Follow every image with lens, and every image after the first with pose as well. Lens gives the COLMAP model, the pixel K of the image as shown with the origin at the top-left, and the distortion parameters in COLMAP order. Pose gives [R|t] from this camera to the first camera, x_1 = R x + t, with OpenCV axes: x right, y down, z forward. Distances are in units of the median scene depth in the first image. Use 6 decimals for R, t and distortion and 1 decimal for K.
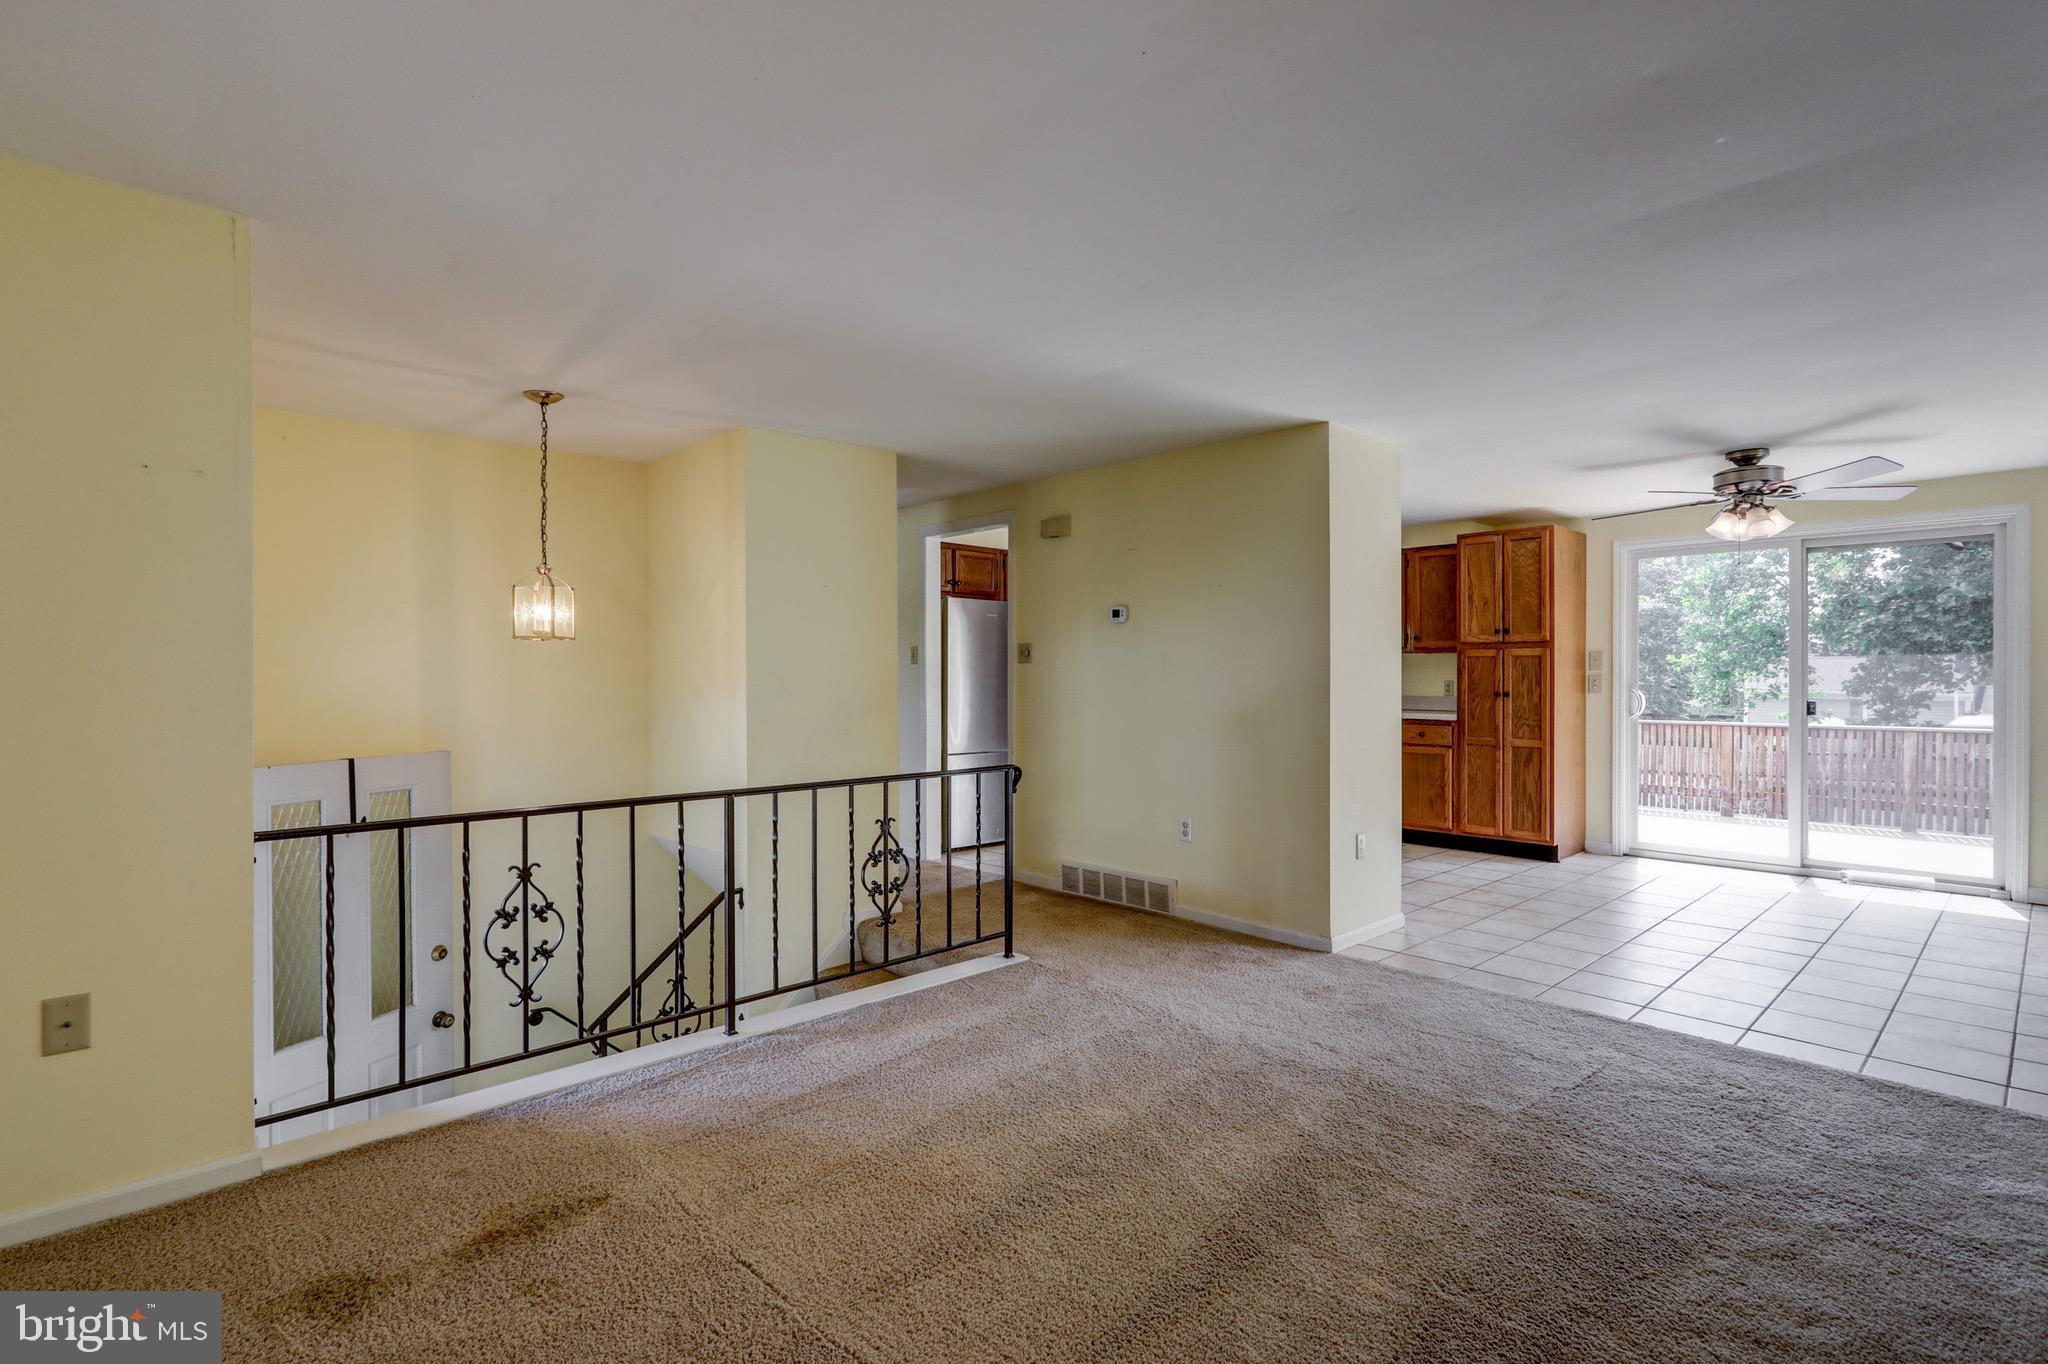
lens RADIAL K [[997.1, 0, 1014.1], [0, 997.1, 682.0], [0, 0, 1]] dist [-0.004575, 0.002024]
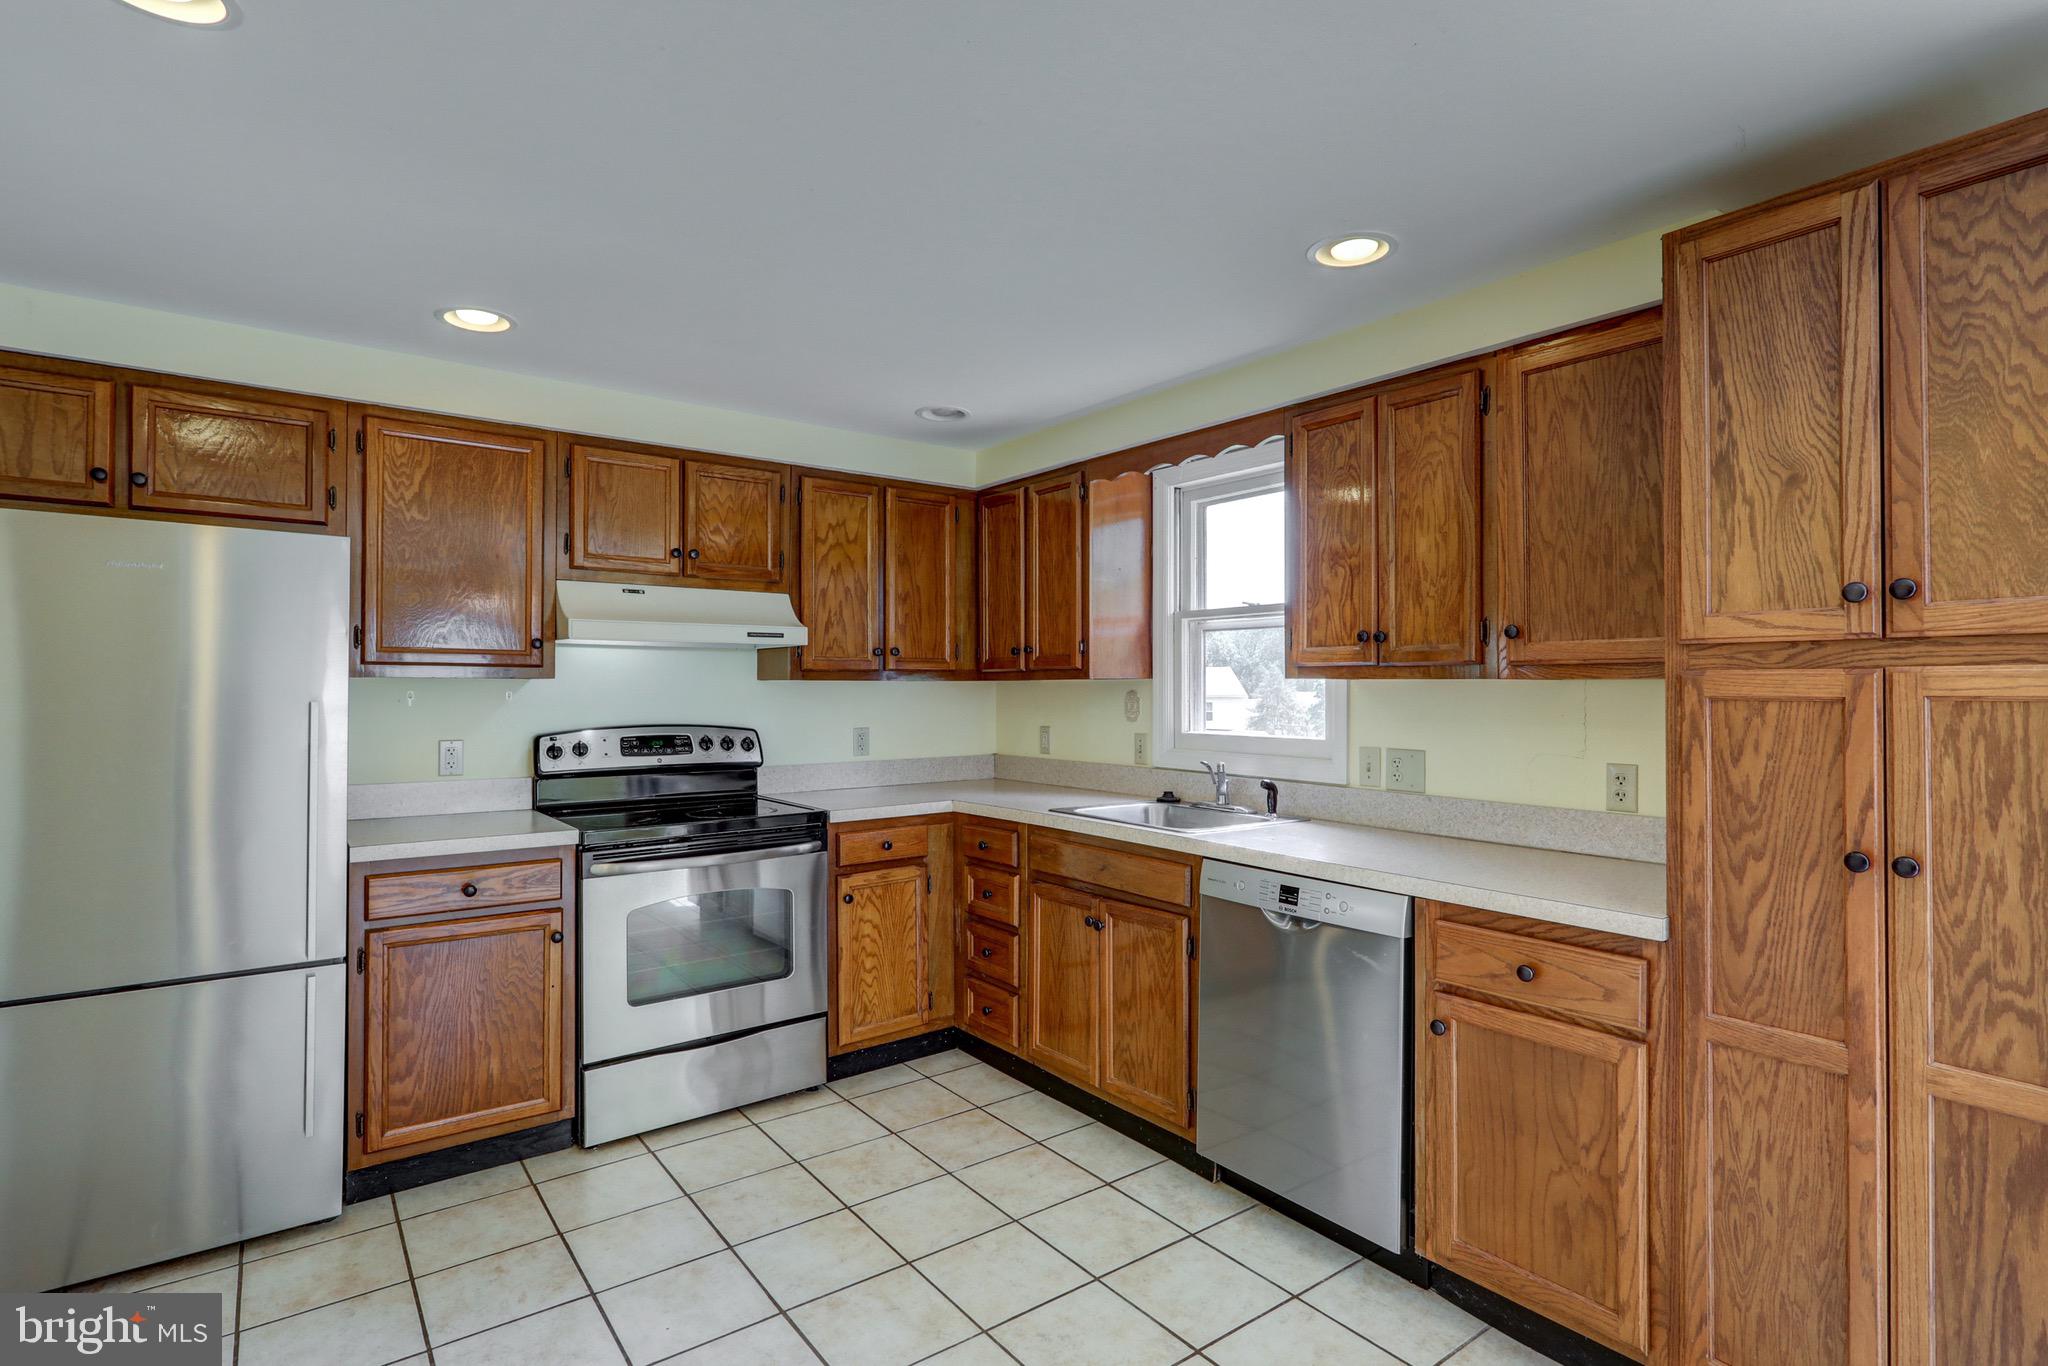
lens RADIAL K [[997.1, 0, 1017.7], [0, 997.1, 678.6], [0, 0, 1]] dist [-0.004575, 0.002024]
pose [[0.993595, 0.002458, -0.112972, 0.308364], [-0.004331, 0.999857, -0.016344, -0.025163], [0.112916, 0.016728, 0.993464, 0.728593]]
